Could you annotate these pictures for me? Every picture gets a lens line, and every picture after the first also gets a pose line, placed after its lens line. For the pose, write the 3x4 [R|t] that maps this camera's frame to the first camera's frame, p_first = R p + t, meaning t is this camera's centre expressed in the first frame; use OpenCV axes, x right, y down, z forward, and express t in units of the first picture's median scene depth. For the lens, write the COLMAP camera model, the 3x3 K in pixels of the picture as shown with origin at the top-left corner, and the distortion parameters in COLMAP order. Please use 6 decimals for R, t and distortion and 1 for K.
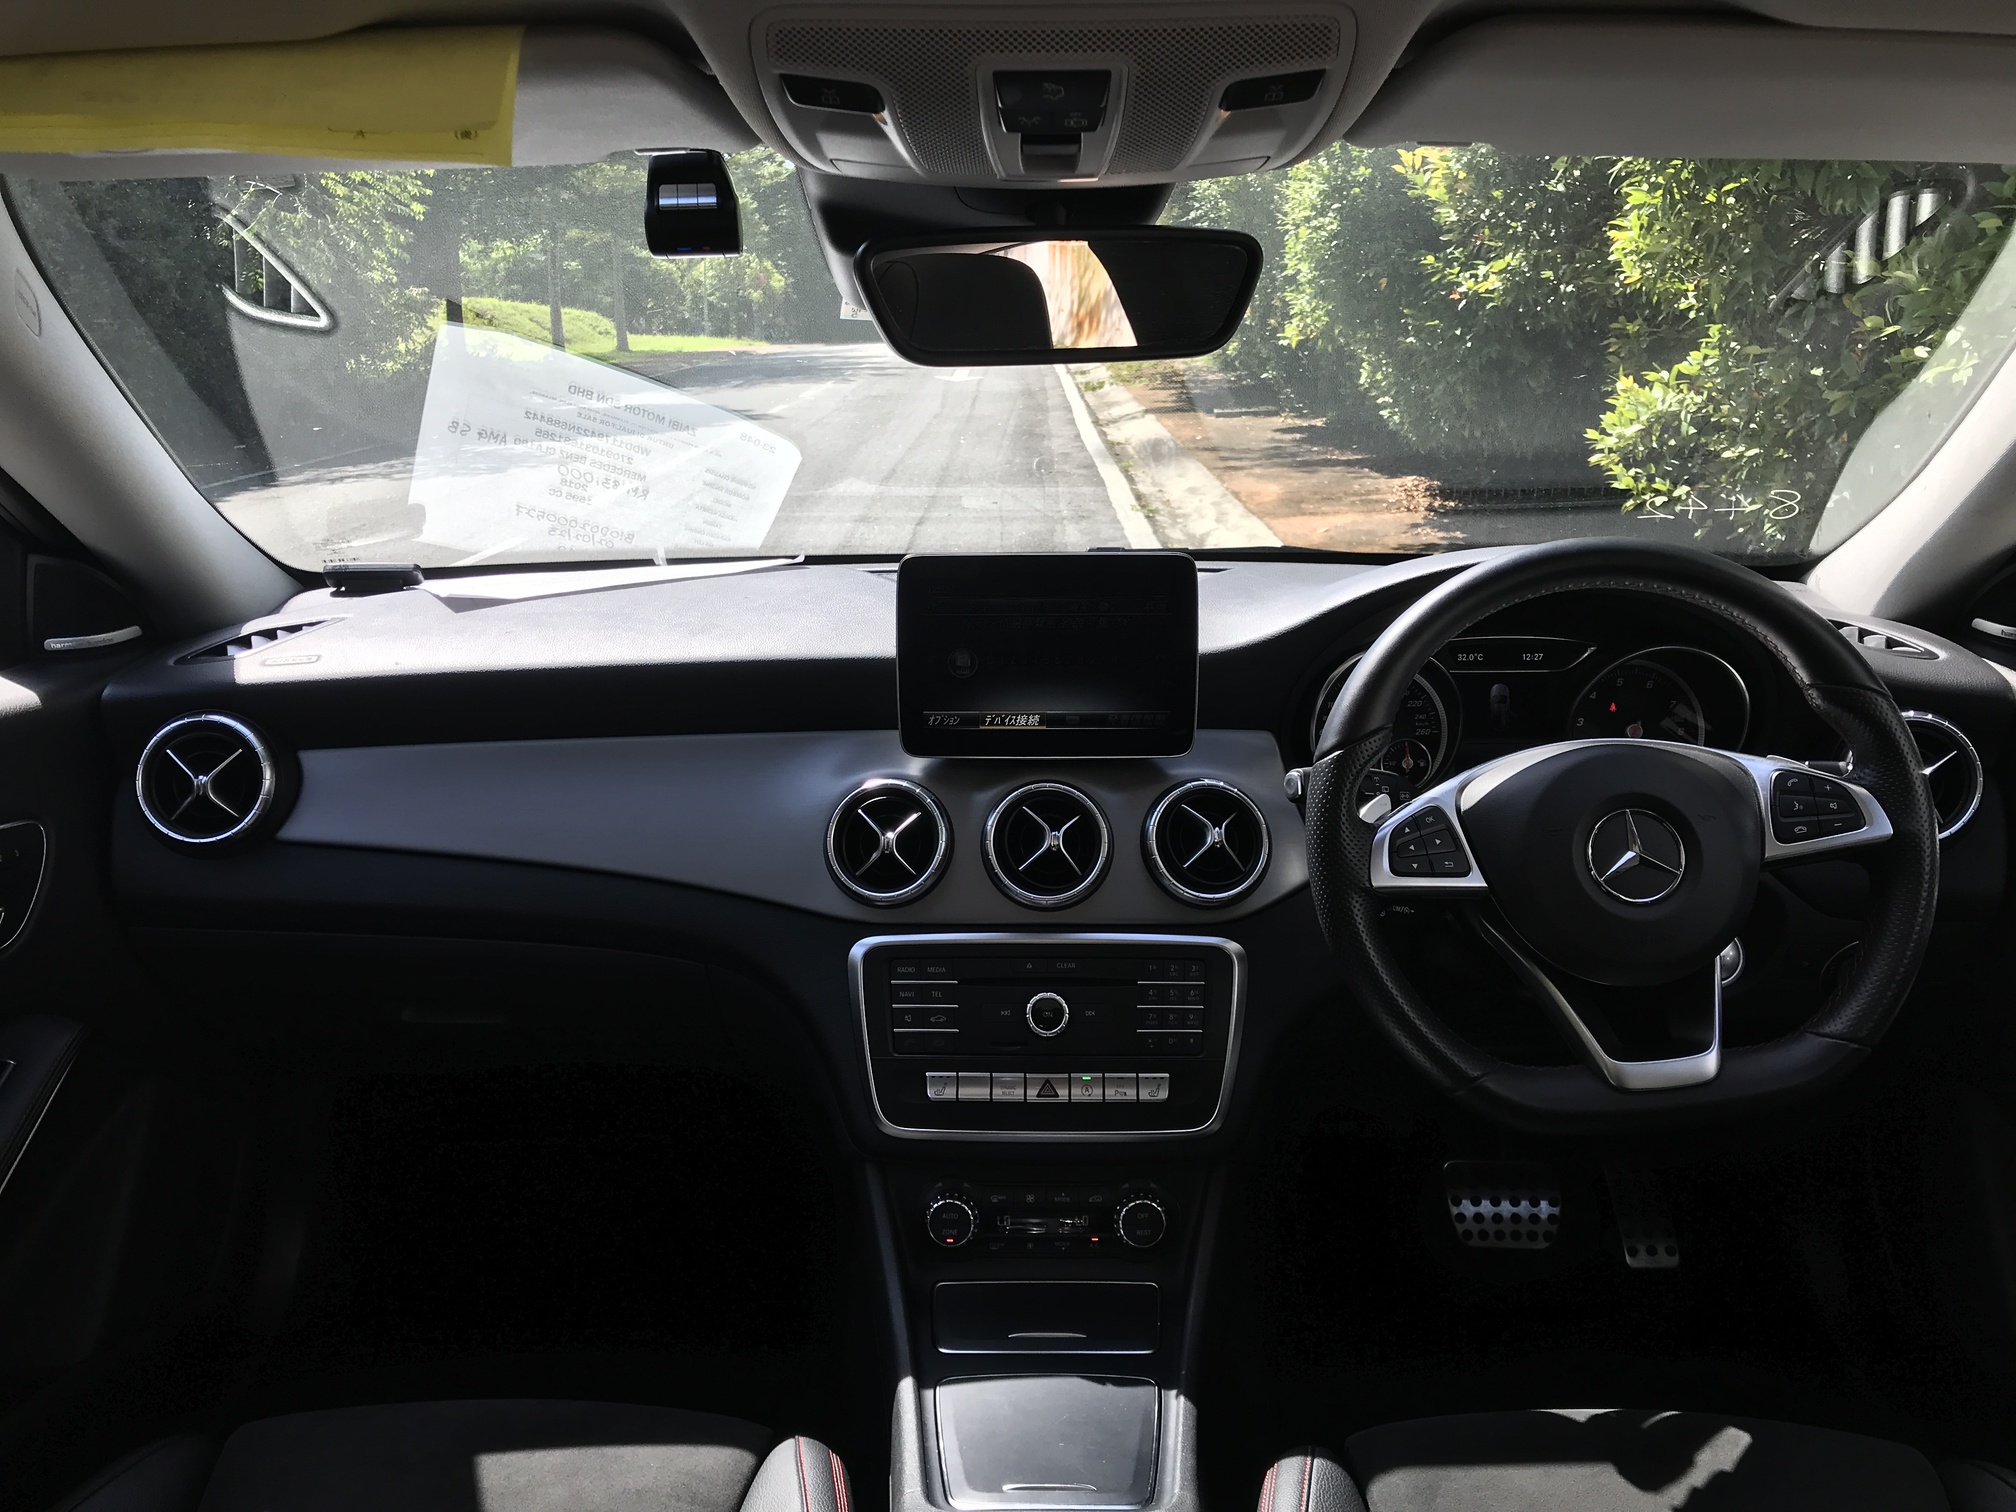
lens RADIAL K [[1674.0, 0, 1004.8], [0, 1674.0, 745.9], [0, 0, 1]] dist [0.051482, -0.076767]
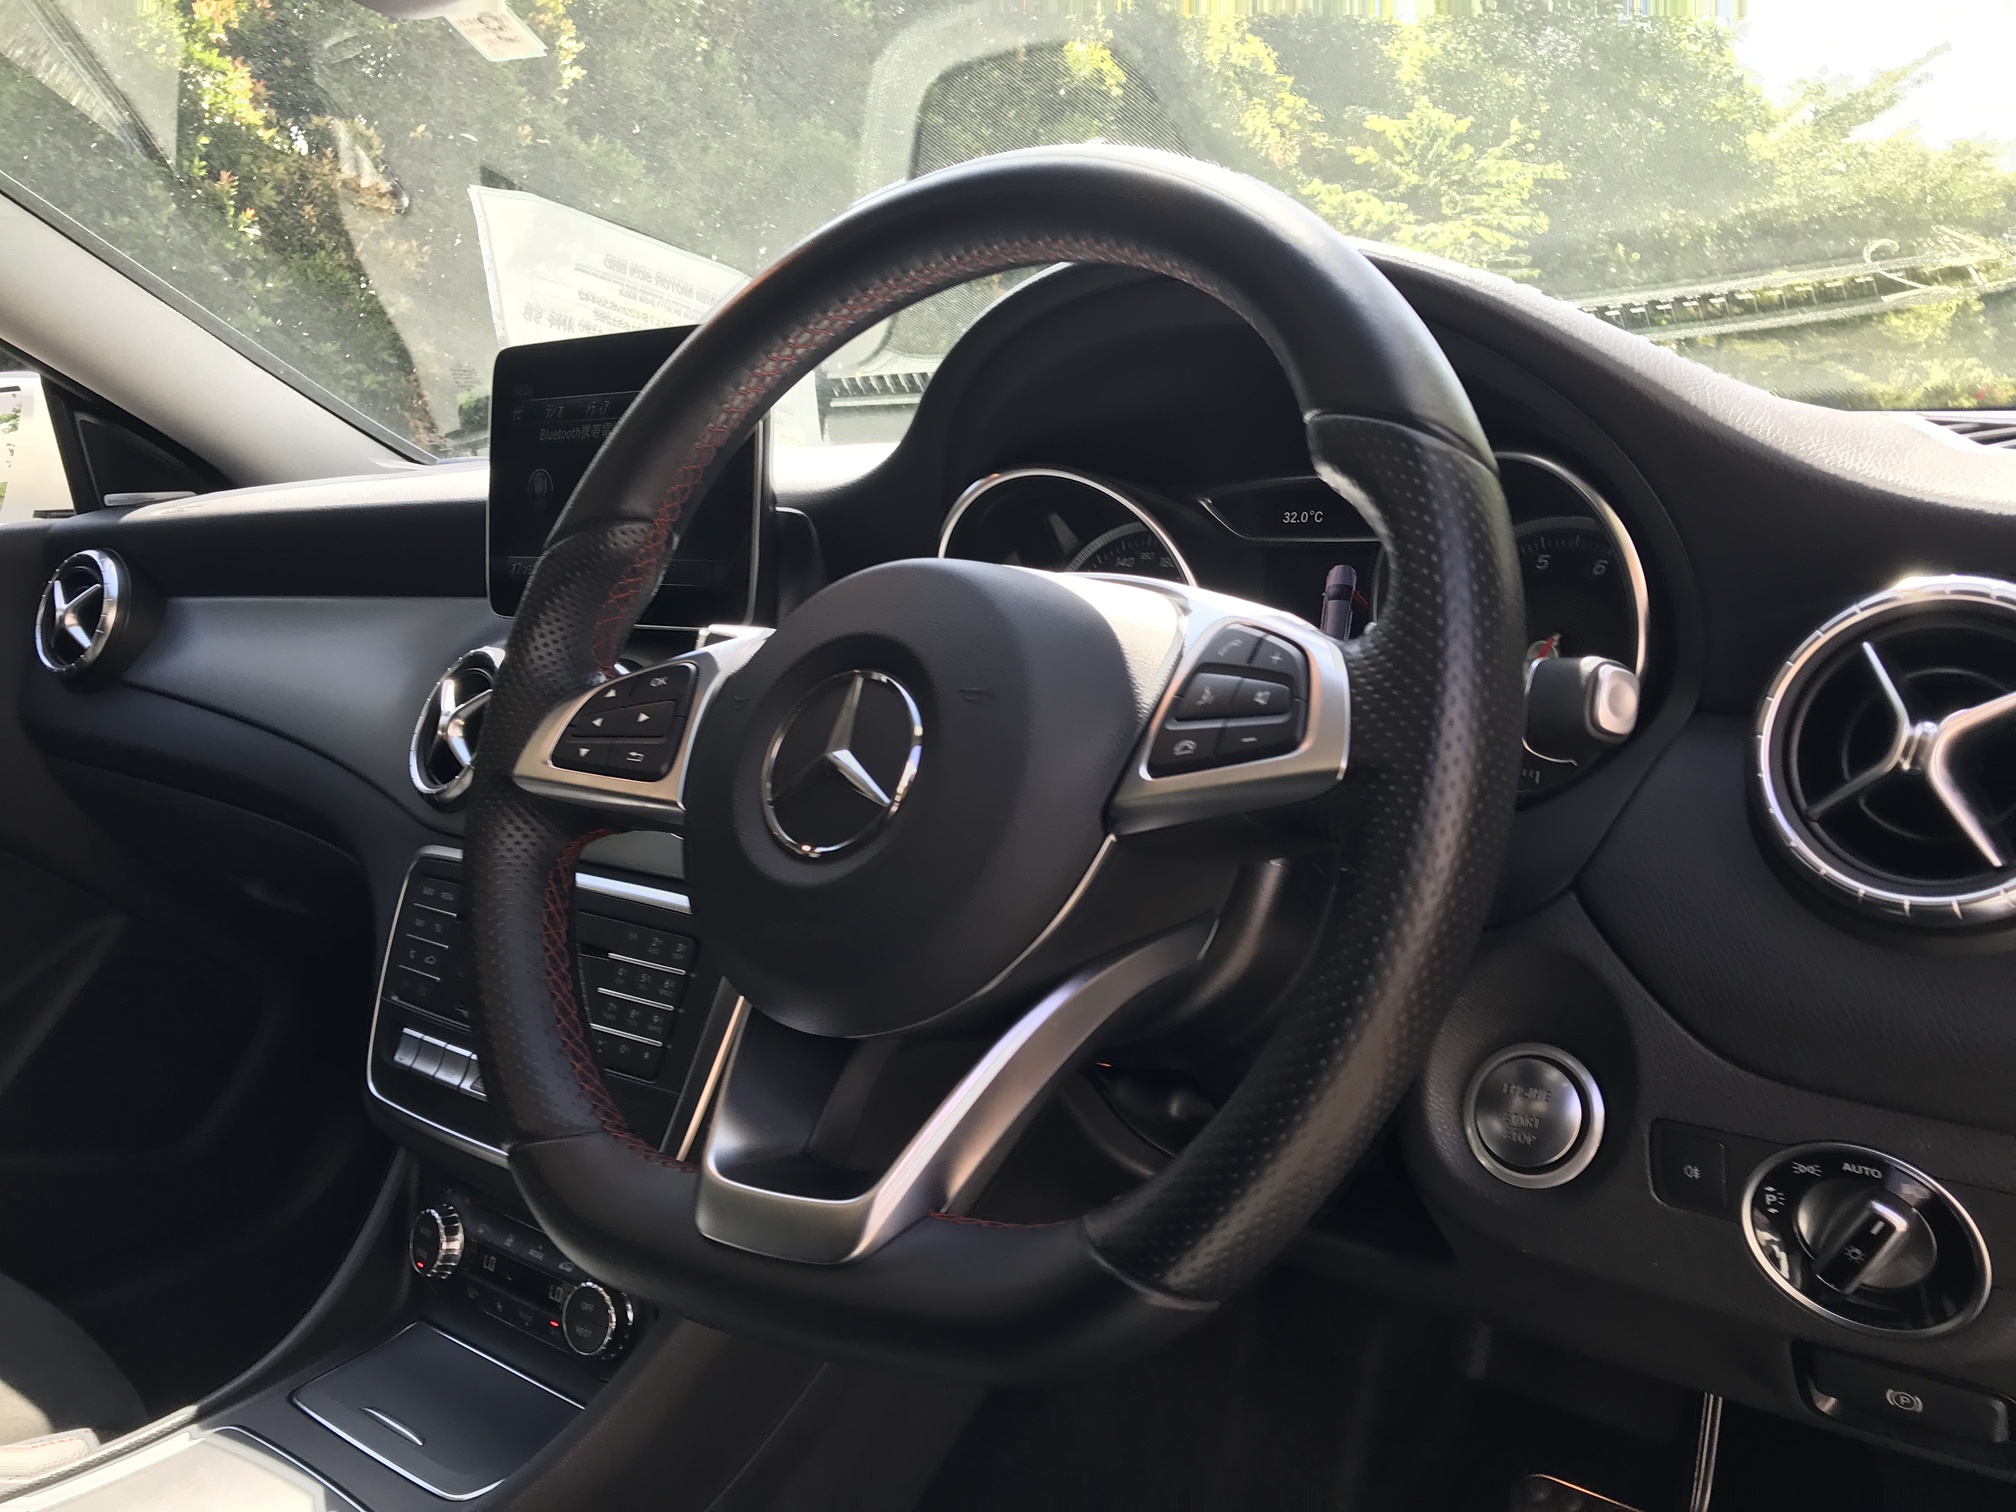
lens RADIAL K [[1674.0, 0, 1006.4], [0, 1674.0, 764.0], [0, 0, 1]] dist [0.051482, -0.076767]
pose [[0.779471, 0.088320, -0.620181, 0.603771], [-0.130204, 0.991232, -0.022485, 0.059407], [0.612757, 0.098276, 0.784137, 0.553512]]
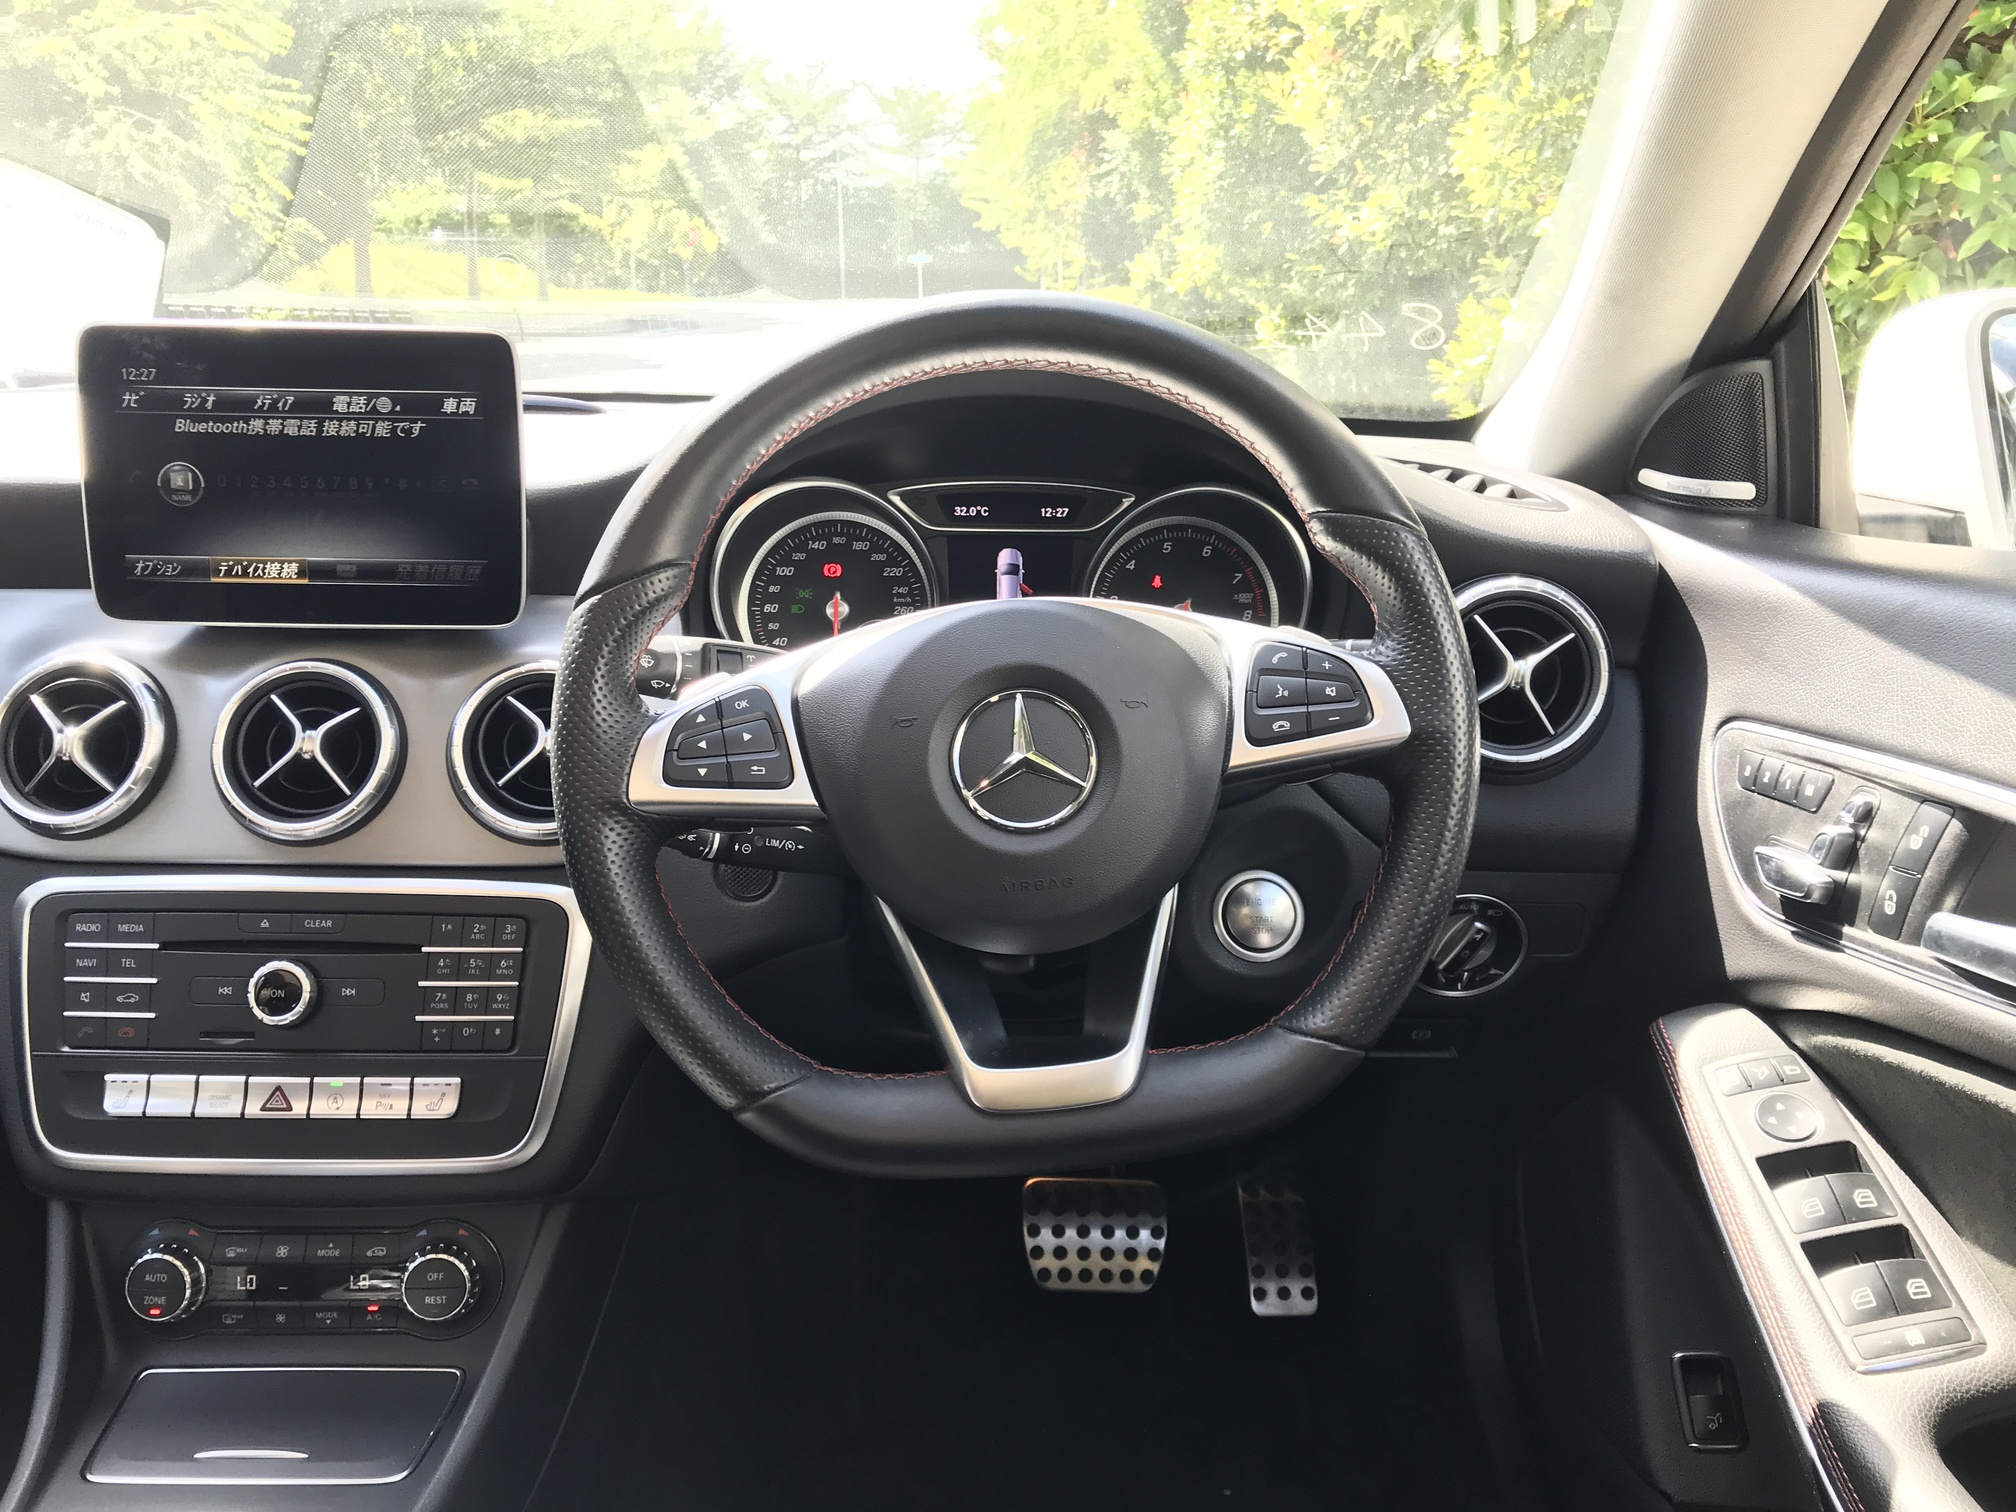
lens RADIAL K [[1674.0, 0, 1005.3], [0, 1674.0, 741.8], [0, 0, 1]] dist [0.051482, -0.076767]
pose [[0.999301, 0.014470, 0.034473, 0.291877], [-0.014943, 0.999797, 0.013525, 0.041693], [-0.034270, -0.014030, 0.999314, 0.287301]]
